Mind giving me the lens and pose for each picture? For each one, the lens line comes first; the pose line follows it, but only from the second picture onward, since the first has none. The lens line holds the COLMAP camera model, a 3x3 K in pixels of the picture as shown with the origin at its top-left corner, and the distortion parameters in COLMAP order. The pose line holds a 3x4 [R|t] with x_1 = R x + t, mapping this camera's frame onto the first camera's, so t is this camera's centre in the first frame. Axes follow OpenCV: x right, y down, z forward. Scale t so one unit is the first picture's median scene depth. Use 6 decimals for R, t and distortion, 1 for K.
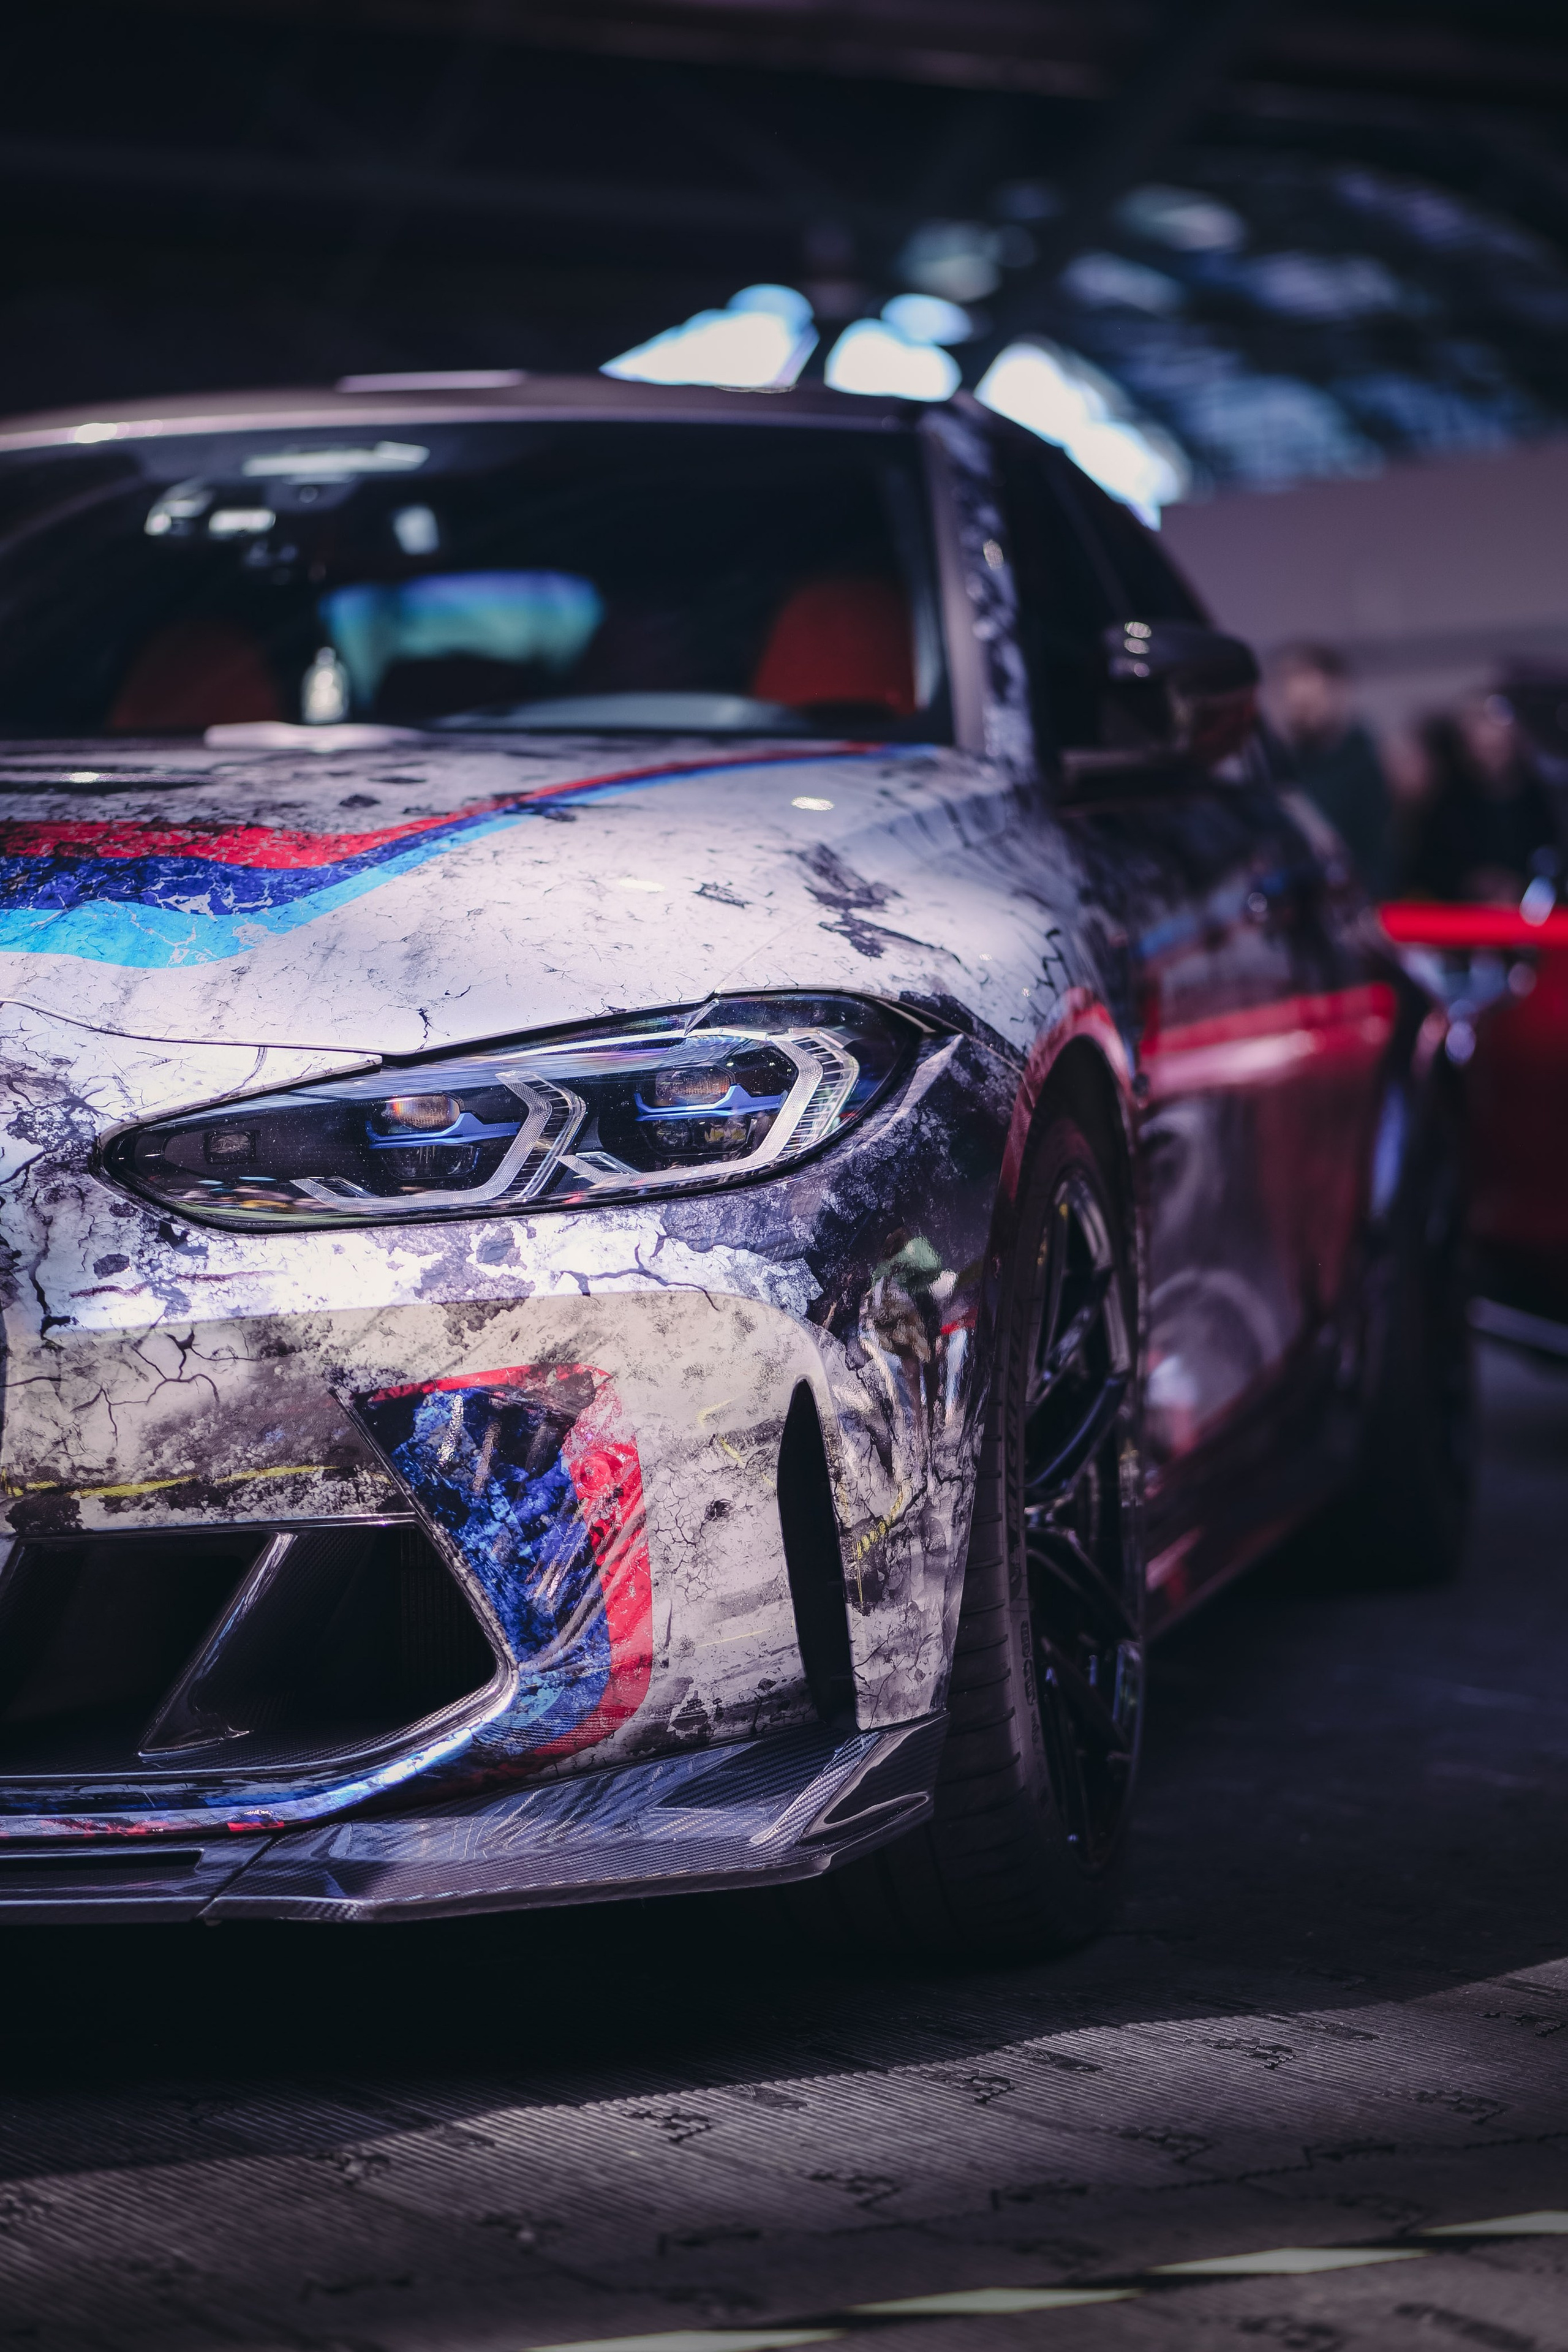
lens RADIAL K [[5165.0, 0, 784.0], [0, 5165.0, 1176.0], [0, 0, 1]] dist [0.008262, 0.212301]
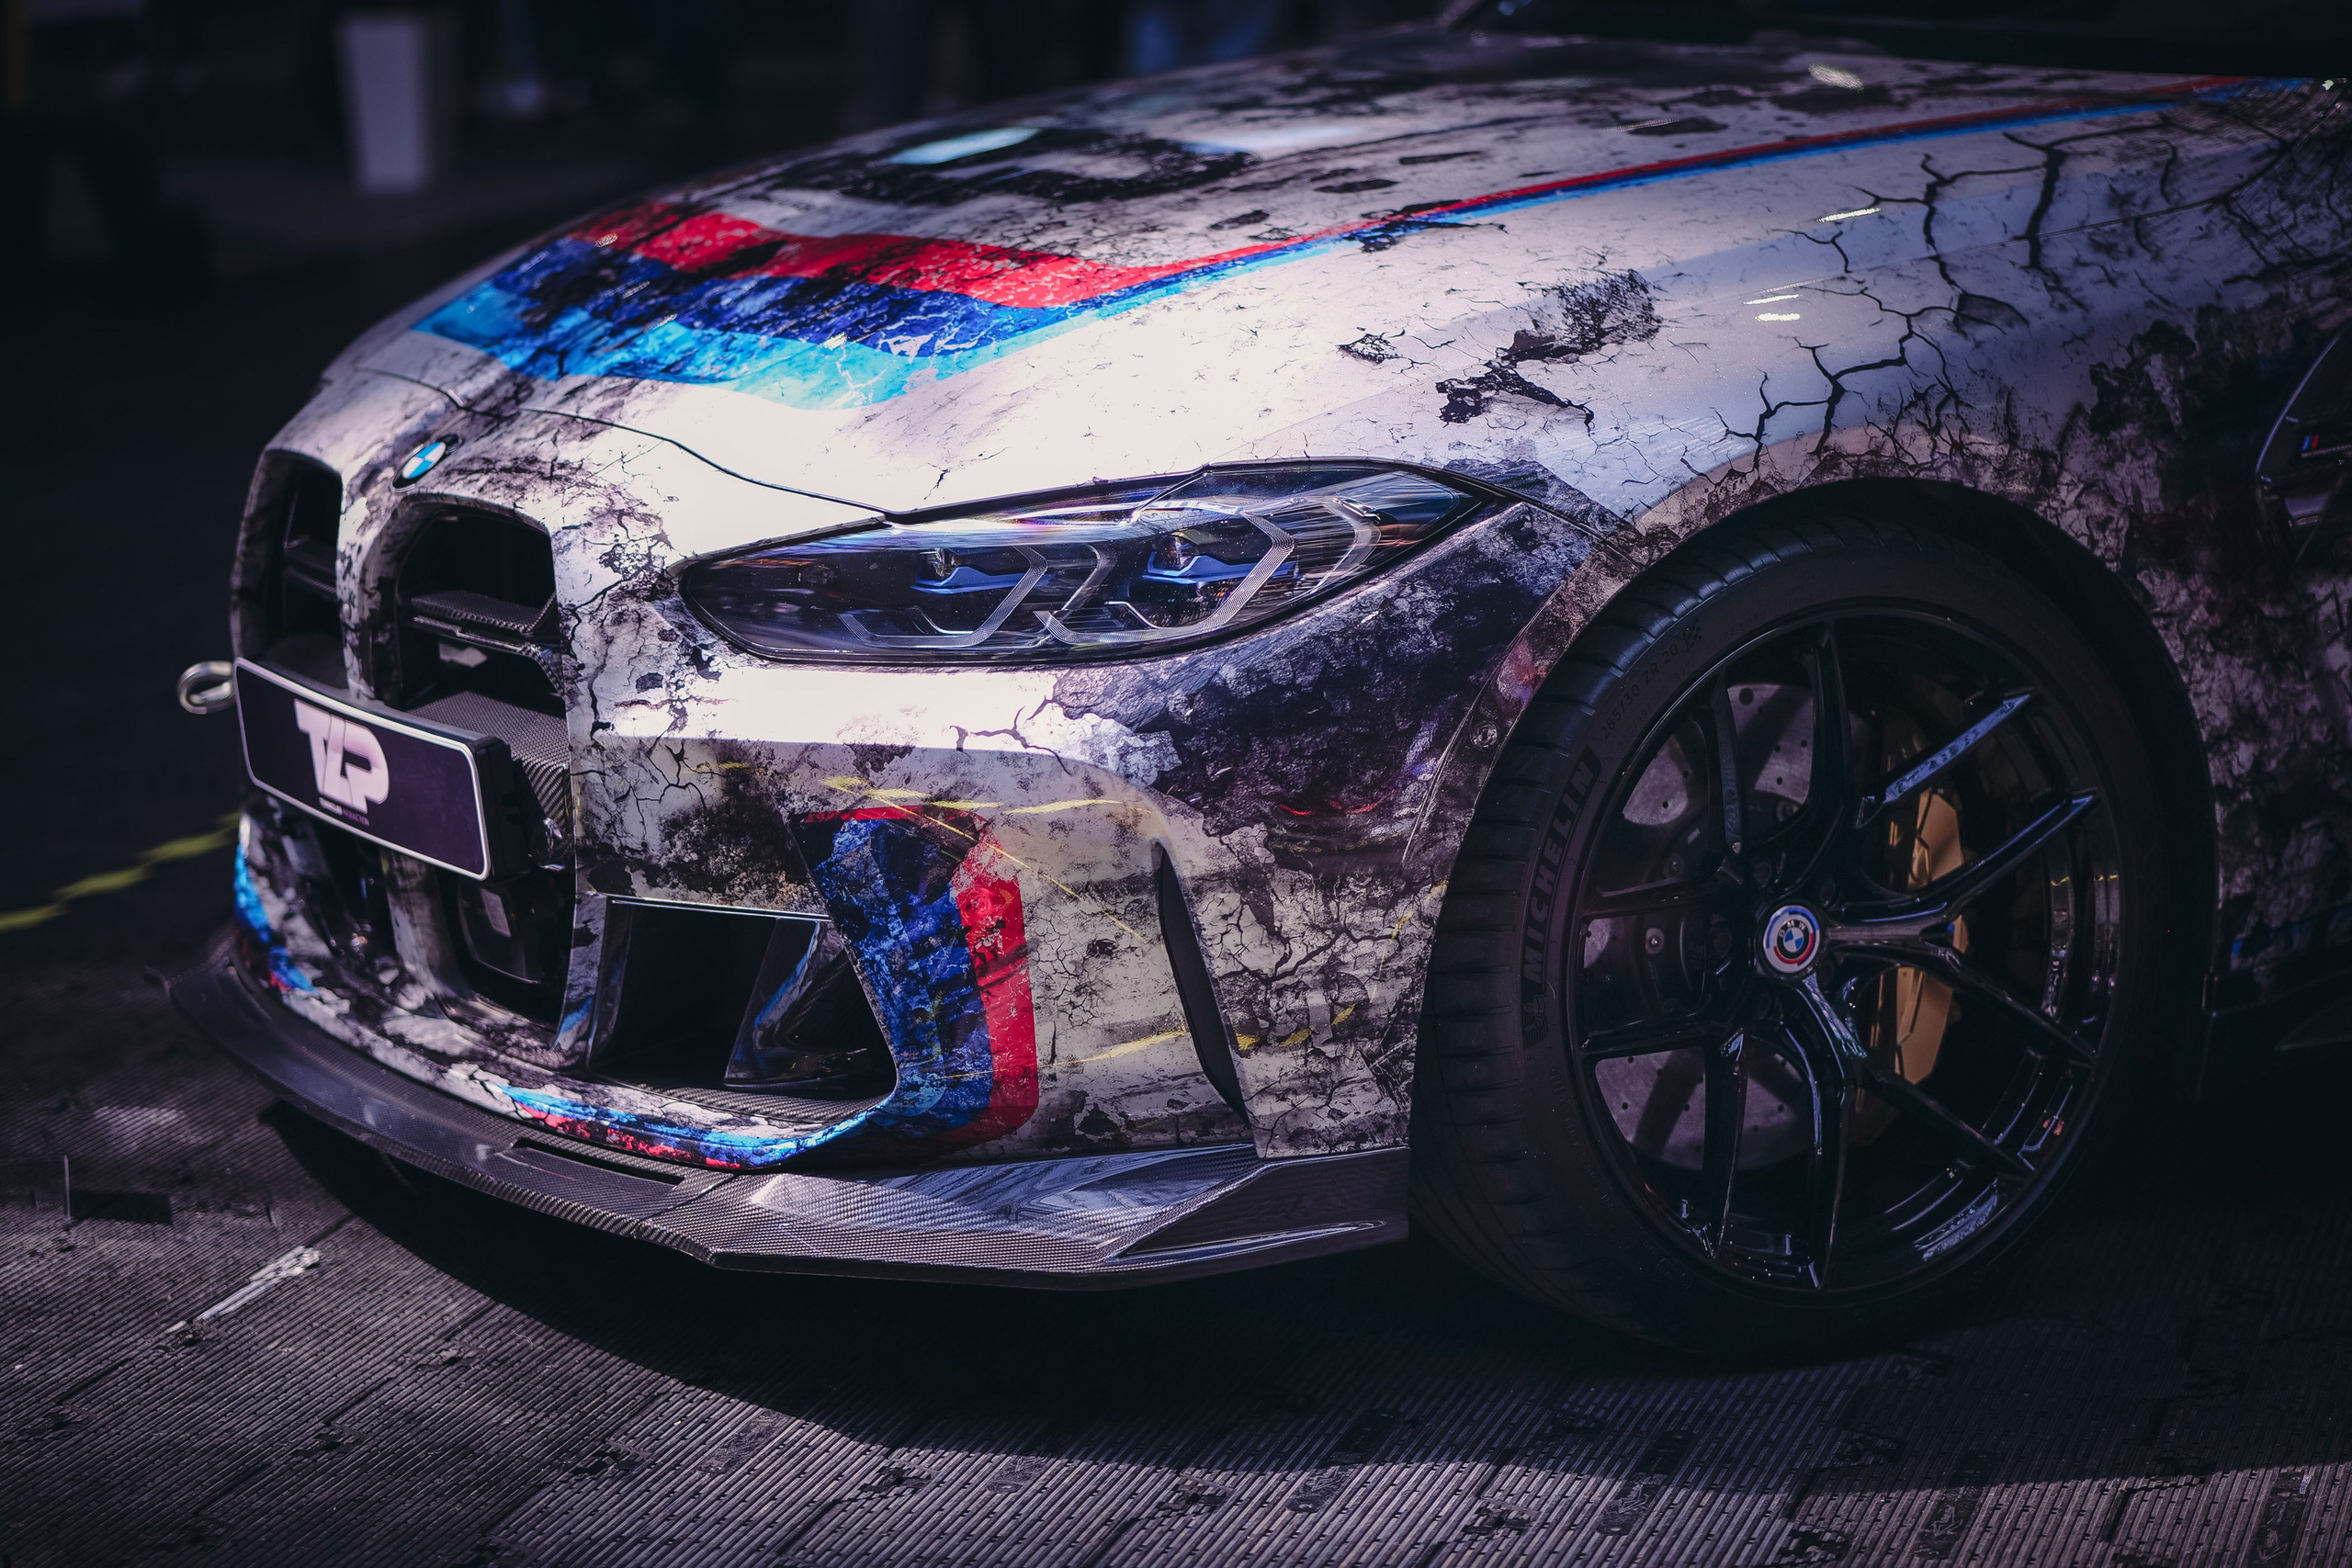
lens RADIAL K [[5164.5, 0, 1176.0], [0, 5164.5, 784.0], [0, 0, 1]] dist [0.008262, 0.212301]
pose [[0.731519, 0.122314, -0.670760, 0.748128], [-0.010266, 0.985642, 0.168538, -0.158960], [0.681744, -0.116403, 0.722271, 0.220084]]
